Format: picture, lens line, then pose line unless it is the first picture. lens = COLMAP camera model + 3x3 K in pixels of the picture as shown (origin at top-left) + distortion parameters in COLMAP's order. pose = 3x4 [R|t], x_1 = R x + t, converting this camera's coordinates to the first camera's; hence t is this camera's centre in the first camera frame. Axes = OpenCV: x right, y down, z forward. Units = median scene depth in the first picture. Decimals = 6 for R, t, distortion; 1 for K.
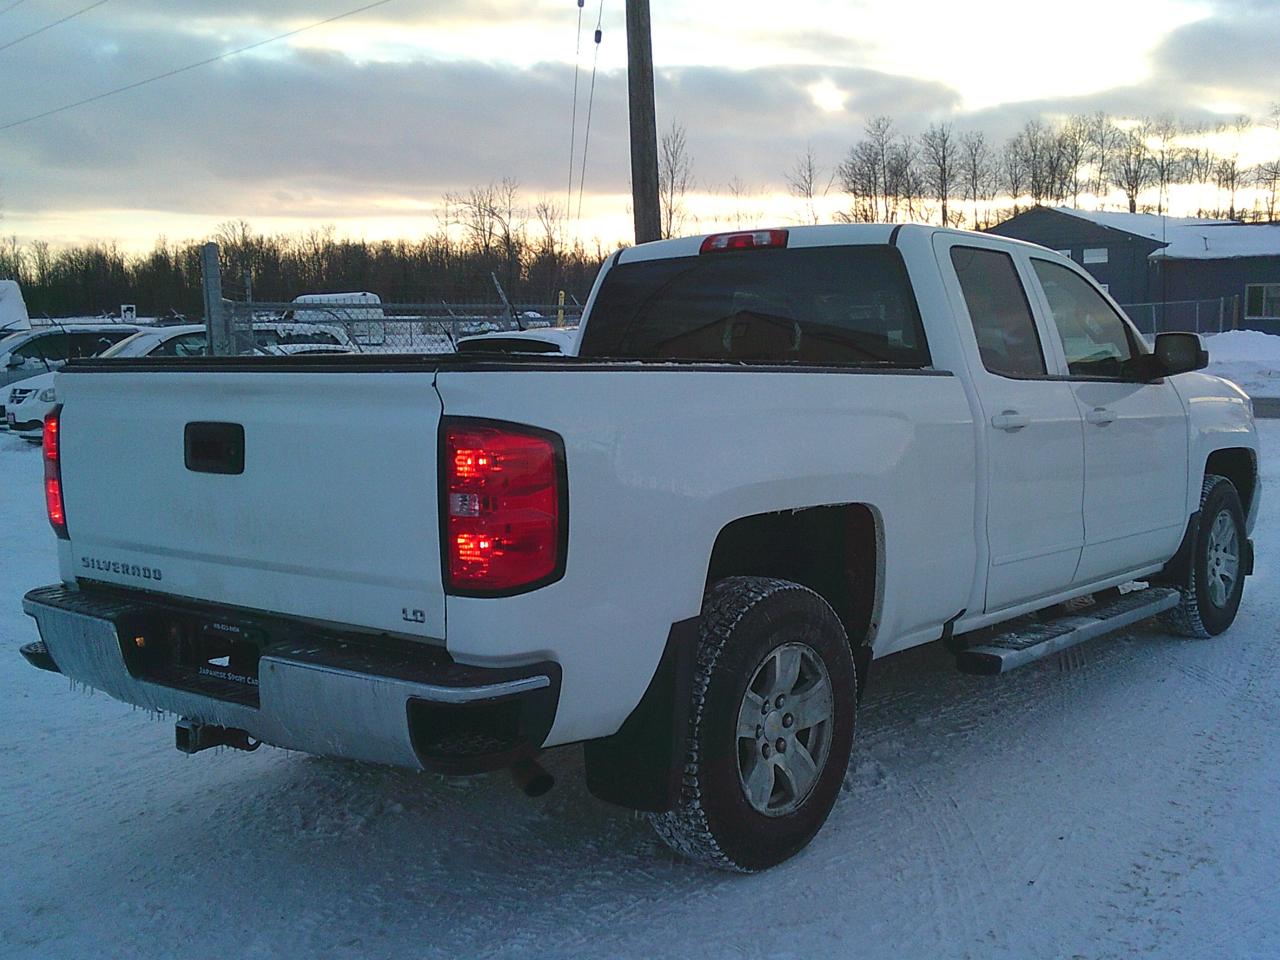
lens RADIAL K [[1331.7, 0, 680.8], [0, 1331.7, 486.3], [0, 0, 1]] dist [0.143815, -0.243073]
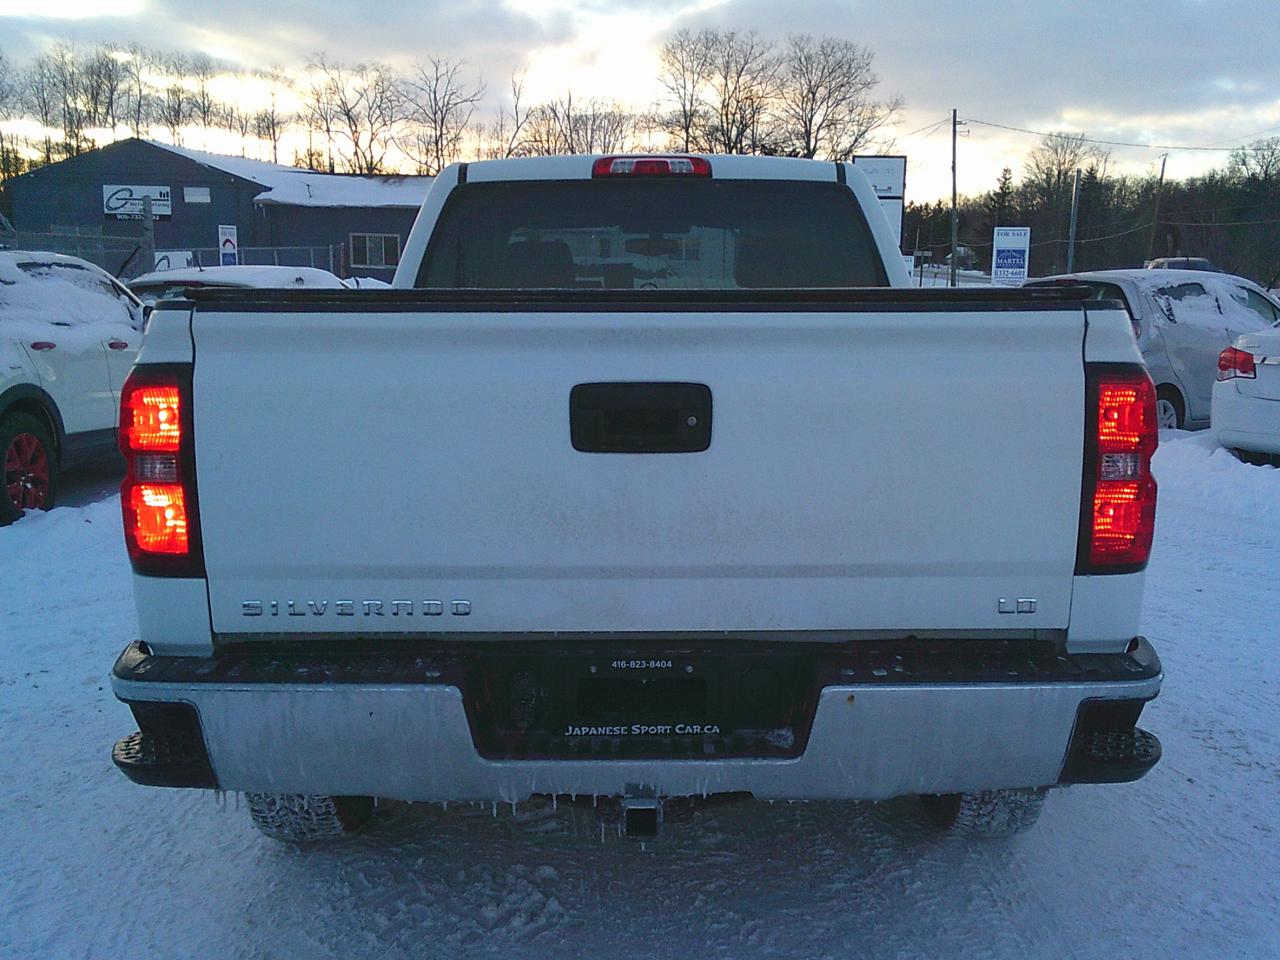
lens RADIAL K [[1330.2, 0, 682.3], [0, 1330.2, 479.9], [0, 0, 1]] dist [0.148039, -0.257812]
pose [[0.771766, -0.076531, 0.631285, -0.721630], [0.053631, 0.997028, 0.055304, -0.031339], [-0.633641, -0.008825, 0.773577, 0.403169]]
